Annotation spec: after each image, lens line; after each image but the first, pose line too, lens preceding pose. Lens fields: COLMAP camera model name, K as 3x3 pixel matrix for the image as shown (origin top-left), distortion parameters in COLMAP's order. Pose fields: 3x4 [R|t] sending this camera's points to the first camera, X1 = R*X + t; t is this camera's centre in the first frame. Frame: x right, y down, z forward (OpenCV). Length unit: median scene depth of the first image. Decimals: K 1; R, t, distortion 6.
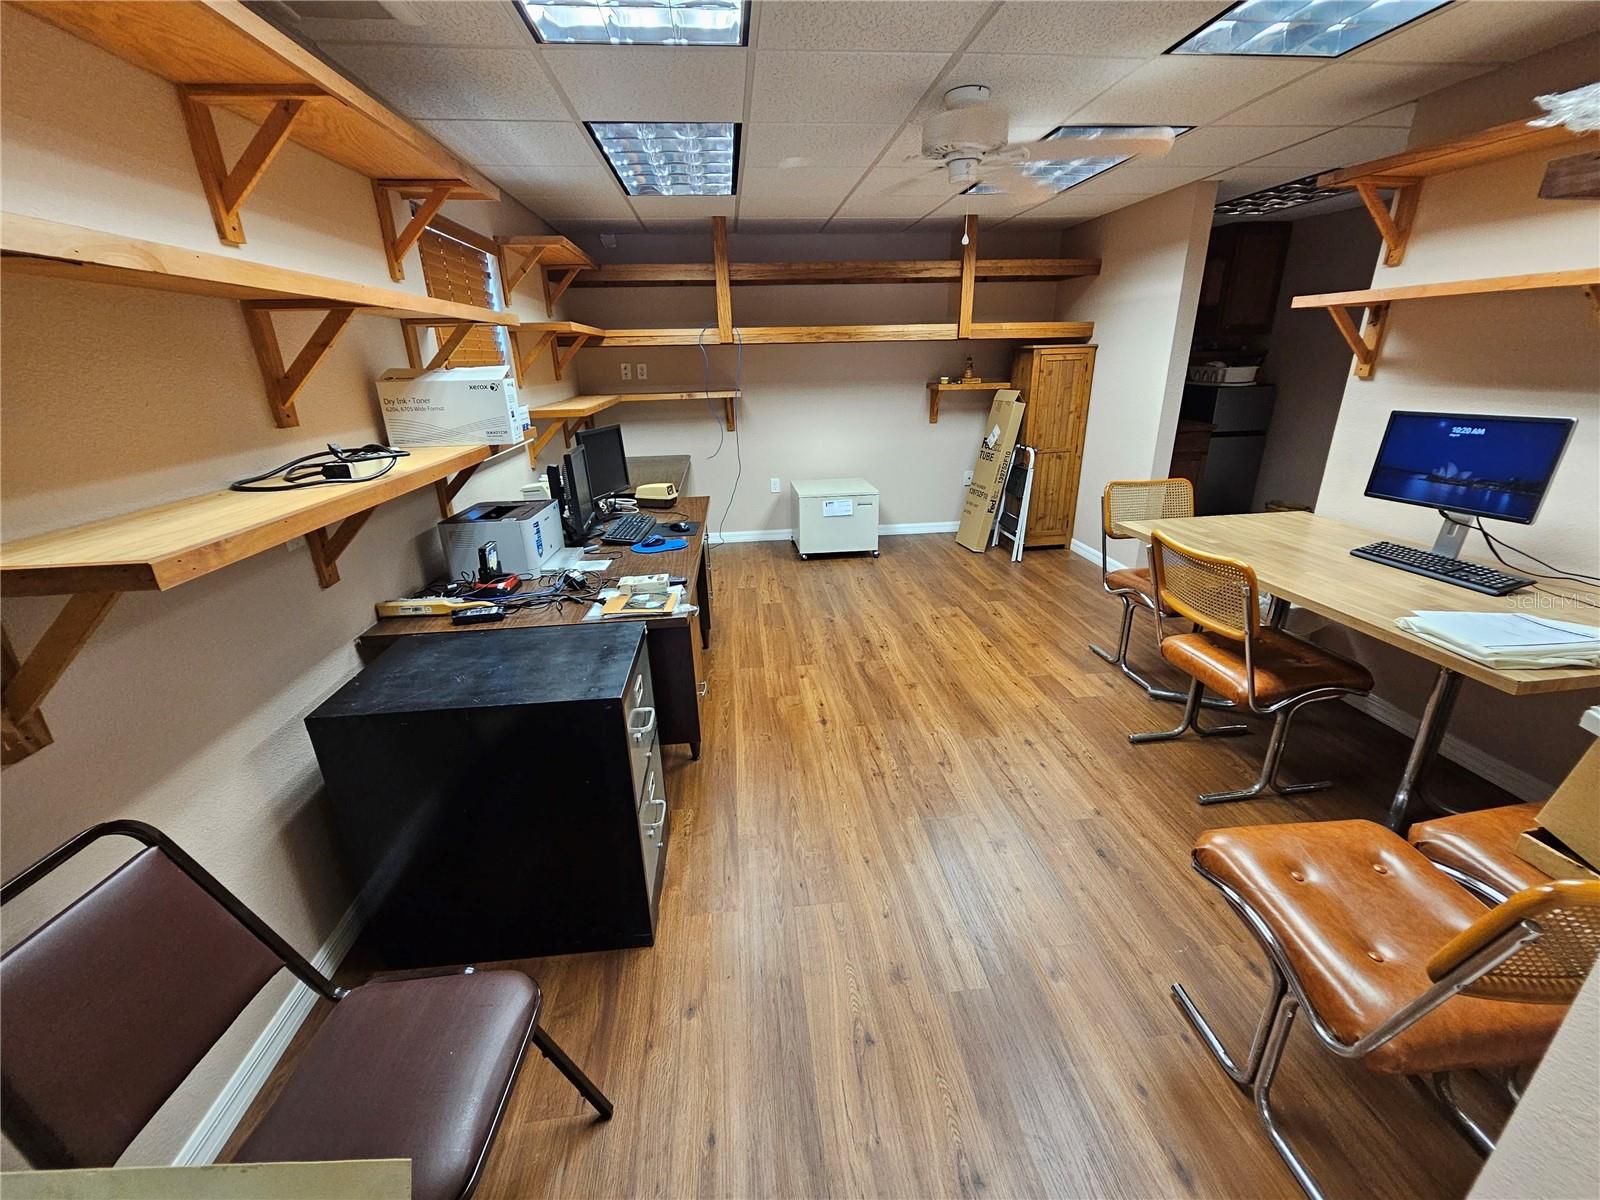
lens RADIAL K [[657.3, 0, 803.9], [0, 657.3, 606.5], [0, 0, 1]] dist [0.000515, 0.000160]
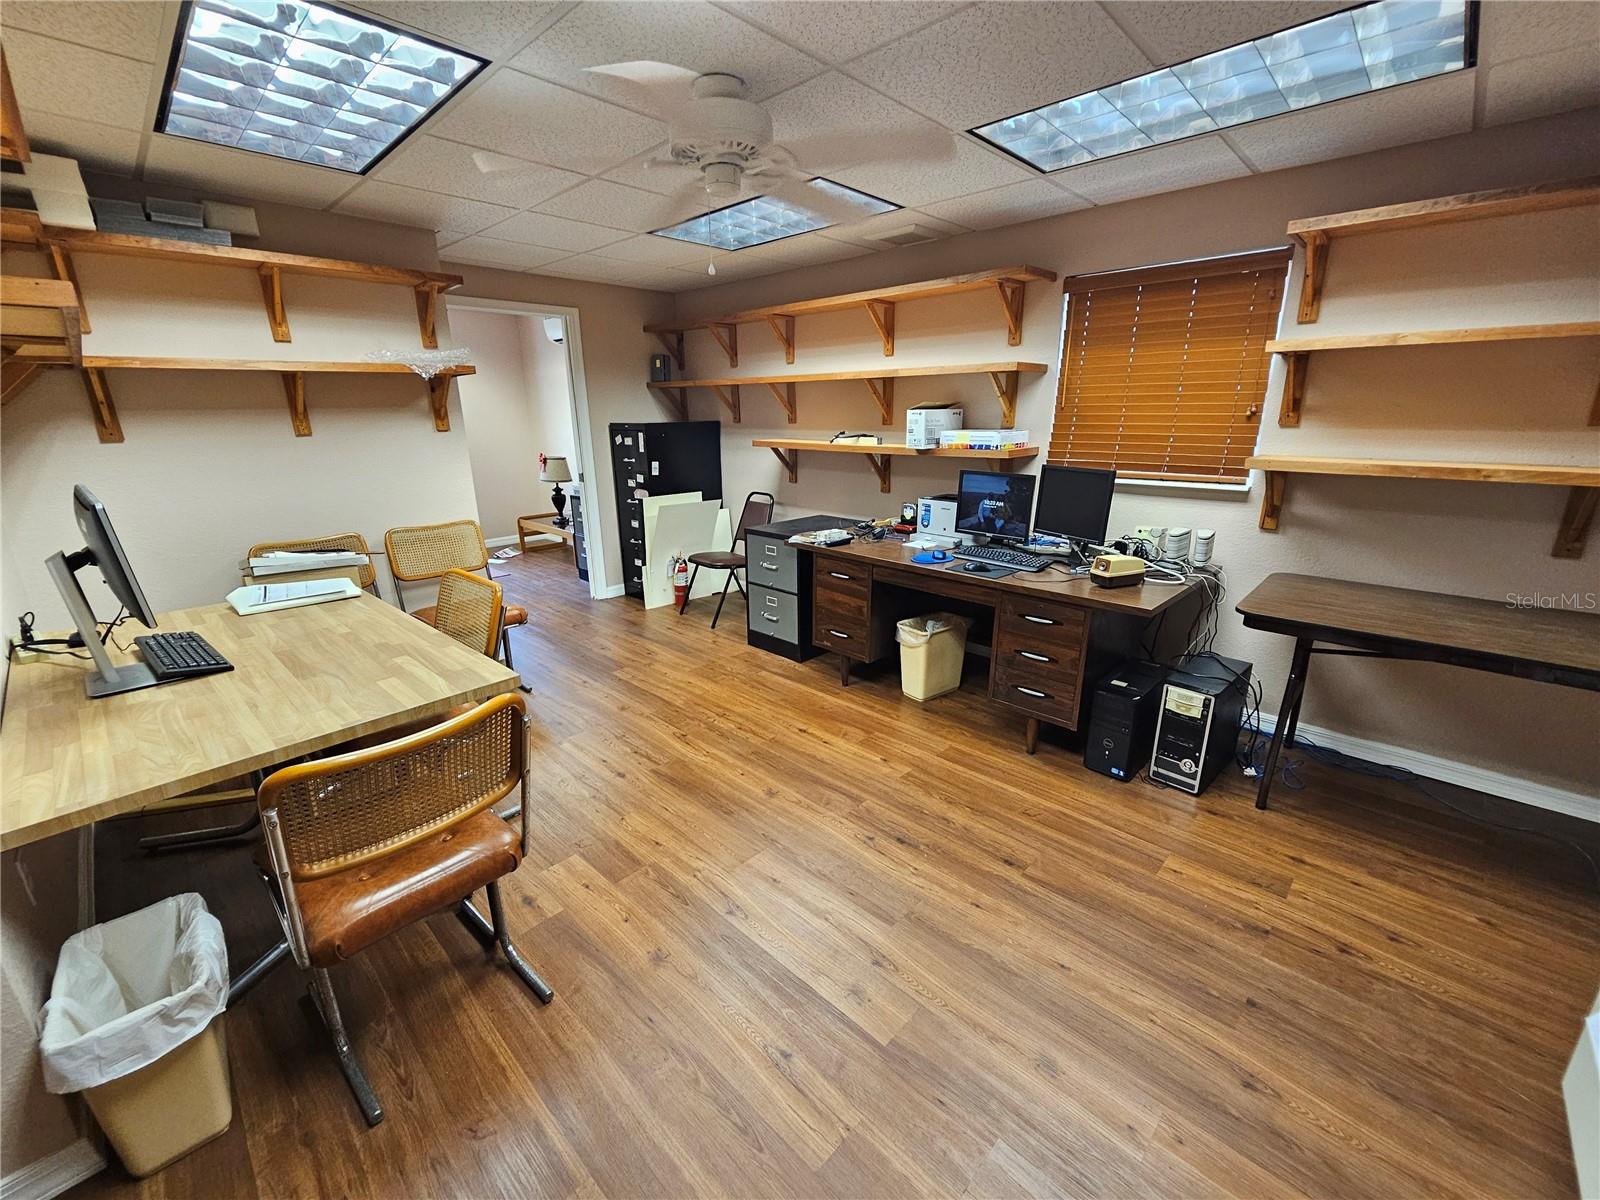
lens RADIAL K [[657.3, 0, 804.6], [0, 657.3, 597.0], [0, 0, 1]] dist [0.000515, 0.000160]
pose [[-0.765489, 0.199685, -0.611680, 0.609843], [-0.206880, 0.823773, 0.527824, -0.546304], [0.609284, 0.530588, -0.589279, 1.432122]]
